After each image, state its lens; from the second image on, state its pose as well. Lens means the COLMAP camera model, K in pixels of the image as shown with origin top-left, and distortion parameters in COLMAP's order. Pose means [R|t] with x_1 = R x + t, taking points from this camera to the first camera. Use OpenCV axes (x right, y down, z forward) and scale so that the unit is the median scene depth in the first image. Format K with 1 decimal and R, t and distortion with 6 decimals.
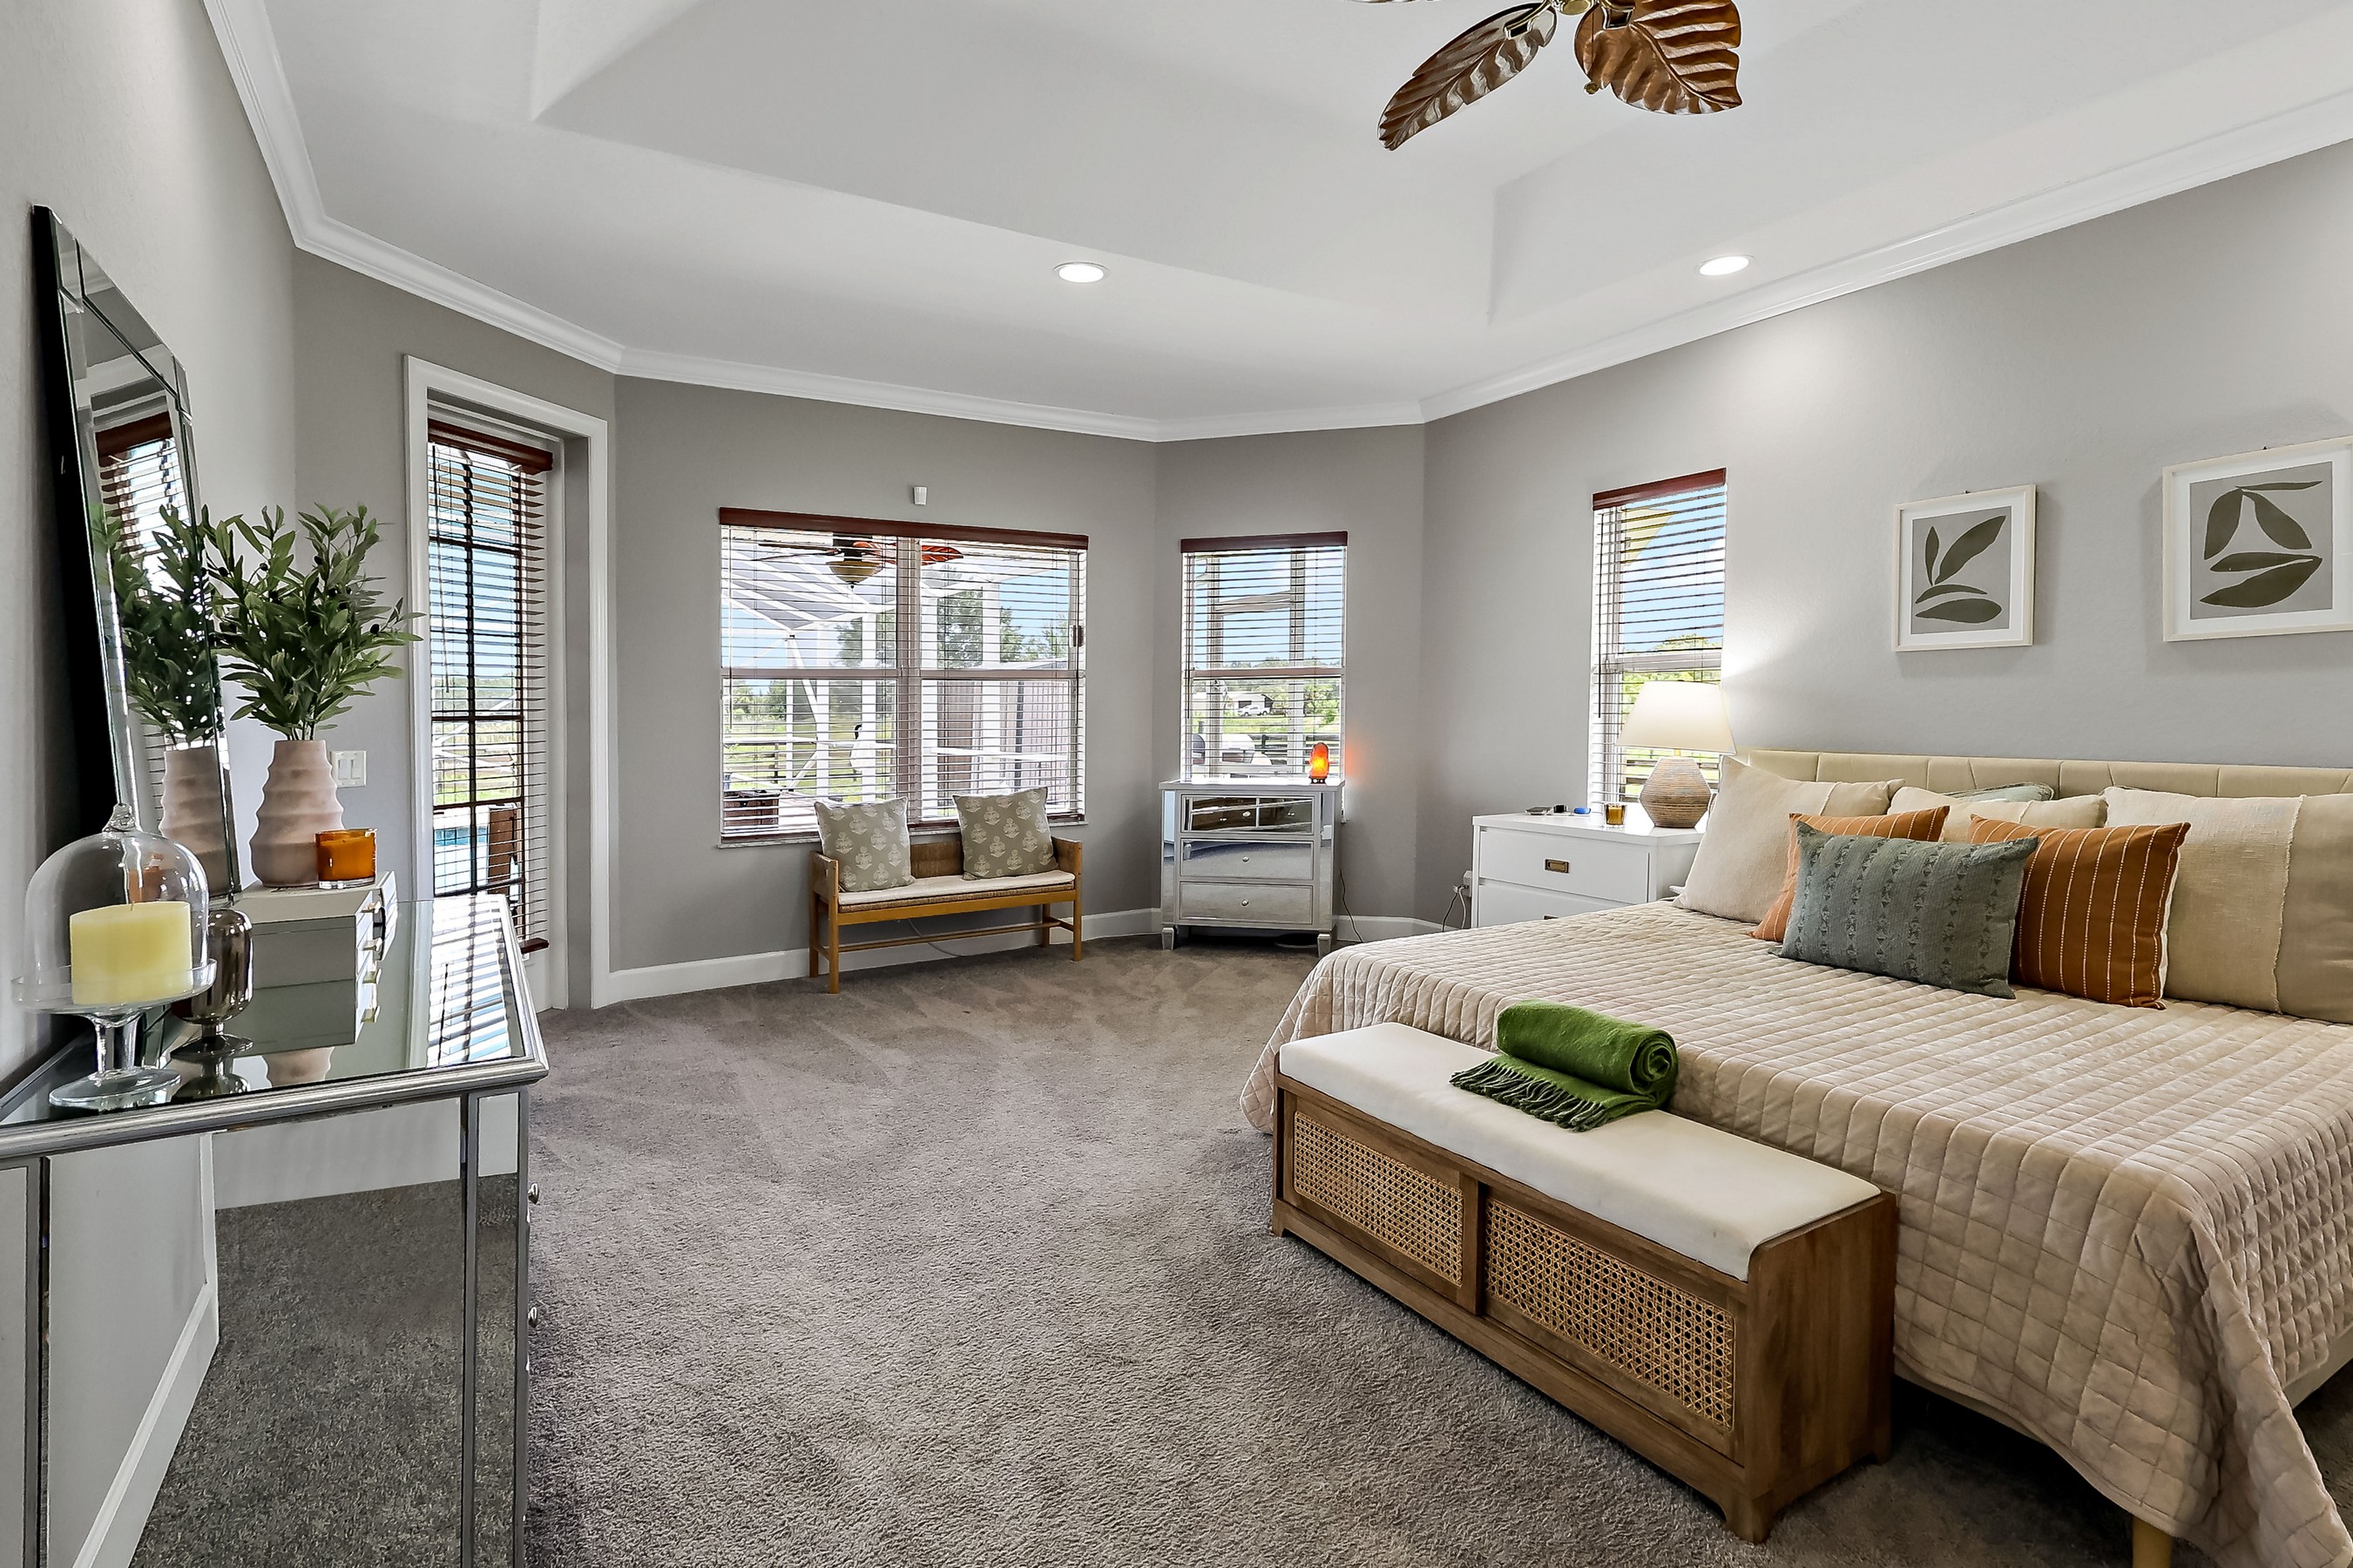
lens RADIAL K [[1140.5, 0, 1170.6], [0, 1140.5, 767.6], [0, 0, 1]] dist [0.002074, 0.002100]
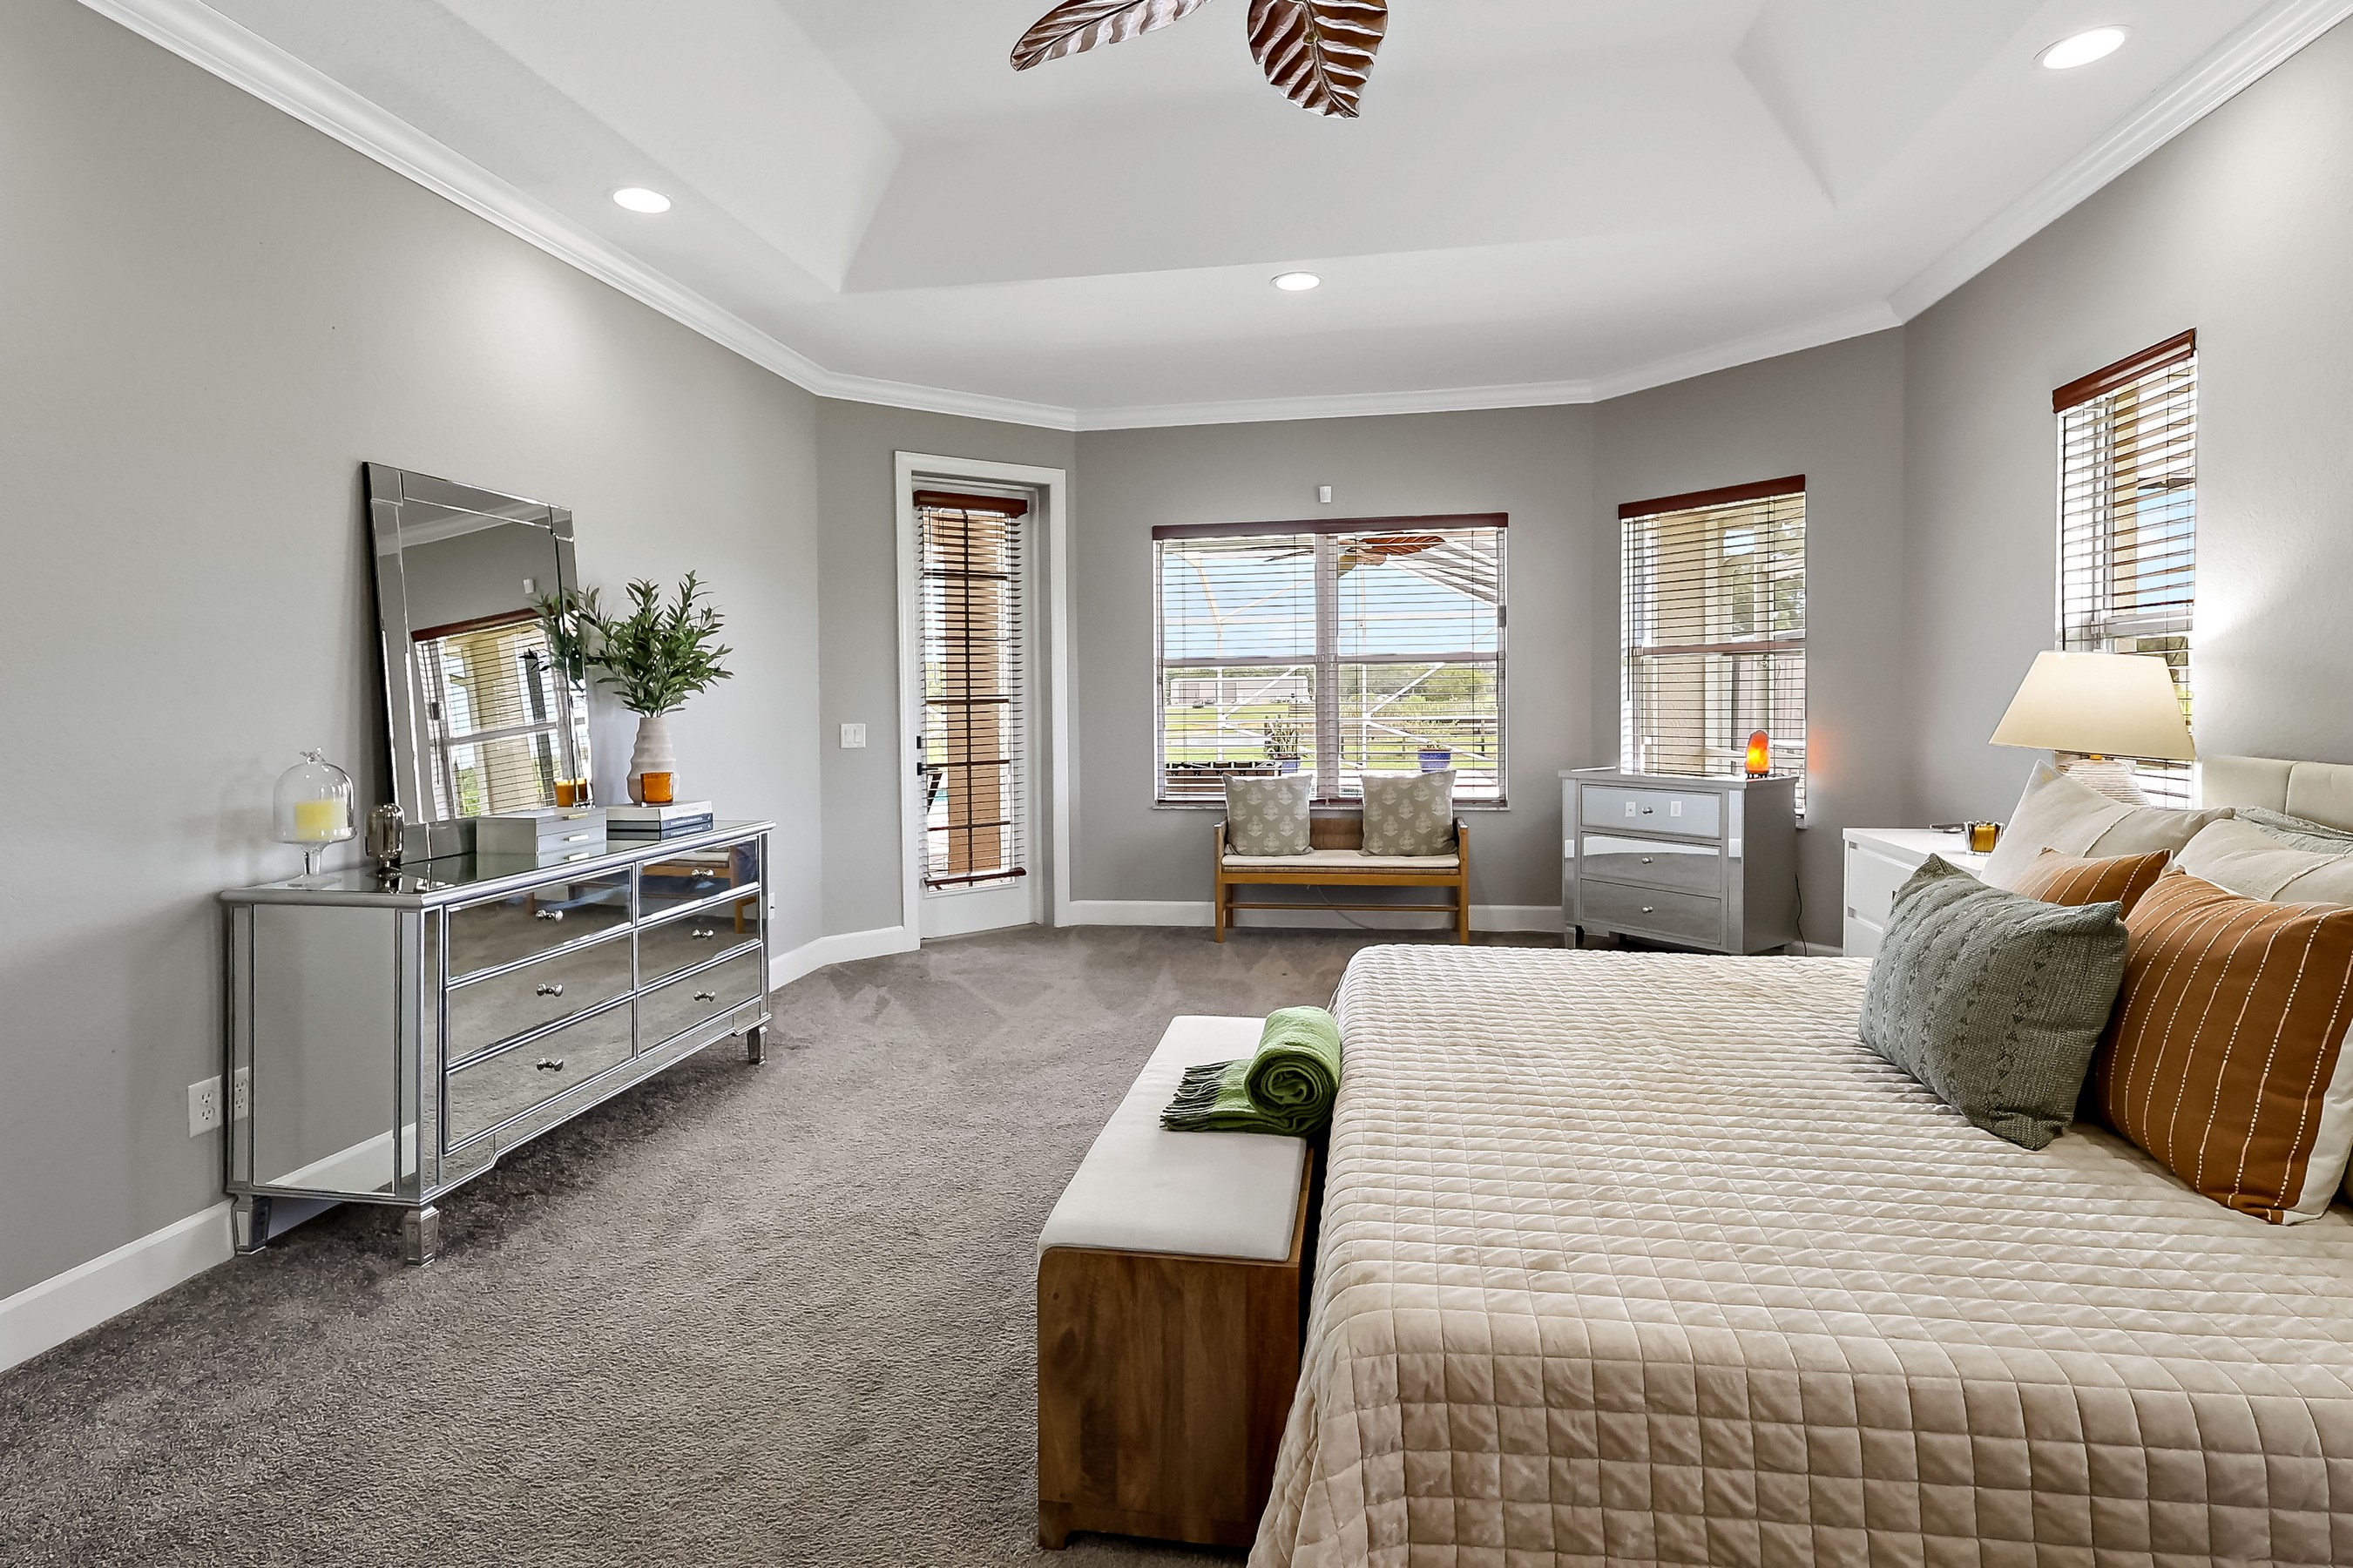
lens RADIAL K [[1140.5, 0, 1181.9], [0, 1140.5, 731.9], [0, 0, 1]] dist [0.002074, 0.002100]
pose [[0.764670, 0.019423, -0.644129, 0.393304], [-0.026496, 0.999648, -0.001312, -0.009585], [0.643877, 0.018070, 0.764916, 0.097863]]
